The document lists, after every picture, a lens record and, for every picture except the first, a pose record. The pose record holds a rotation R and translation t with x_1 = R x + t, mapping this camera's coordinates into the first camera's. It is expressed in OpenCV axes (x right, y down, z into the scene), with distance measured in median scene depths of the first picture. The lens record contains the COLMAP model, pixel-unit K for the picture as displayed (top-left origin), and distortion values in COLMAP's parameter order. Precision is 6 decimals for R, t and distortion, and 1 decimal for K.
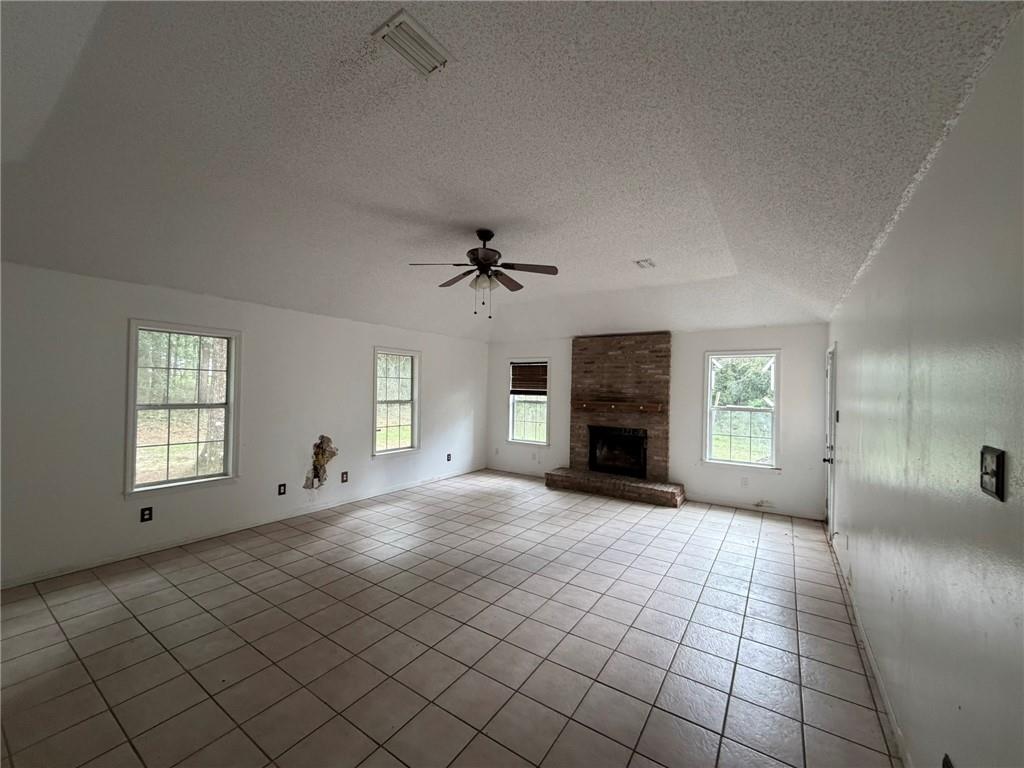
lens RADIAL K [[407.7, 0, 512.0], [0, 407.7, 384.0], [0, 0, 1]] dist [0.002782, 0.000193]
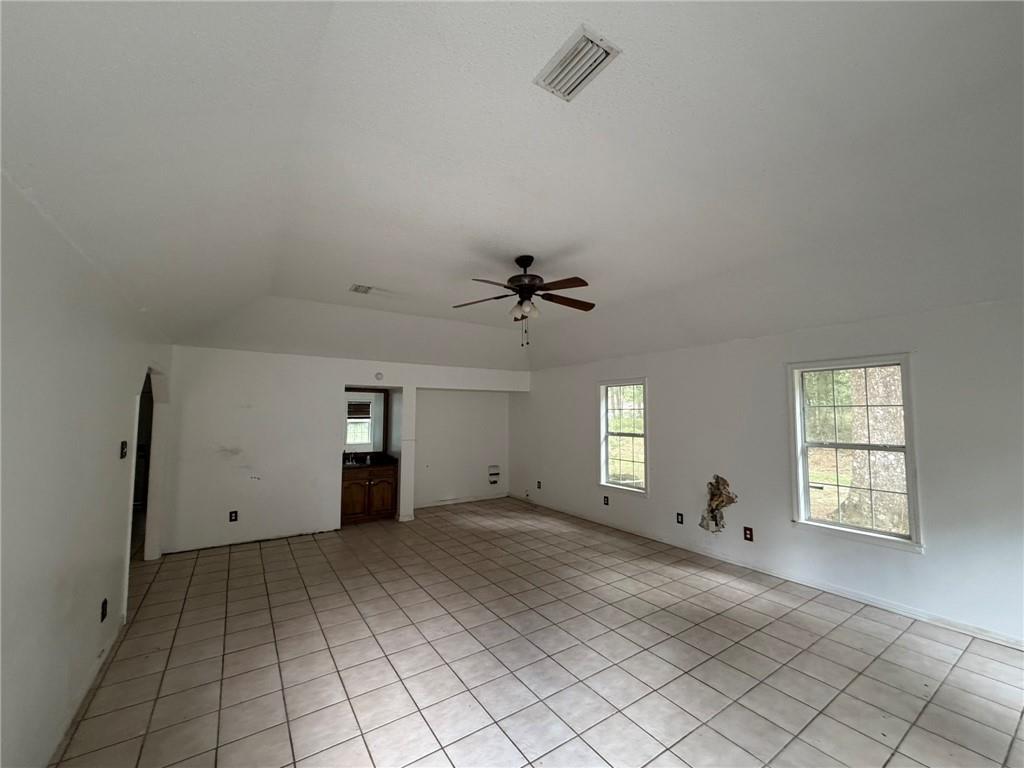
lens RADIAL K [[407.7, 0, 512.0], [0, 407.7, 384.0], [0, 0, 1]] dist [0.002782, 0.000193]
pose [[-0.384782, -0.101329, -0.917429, 0.605096], [-0.008175, 0.994291, -0.106389, 0.027953], [0.922971, -0.033436, -0.383414, 1.012155]]
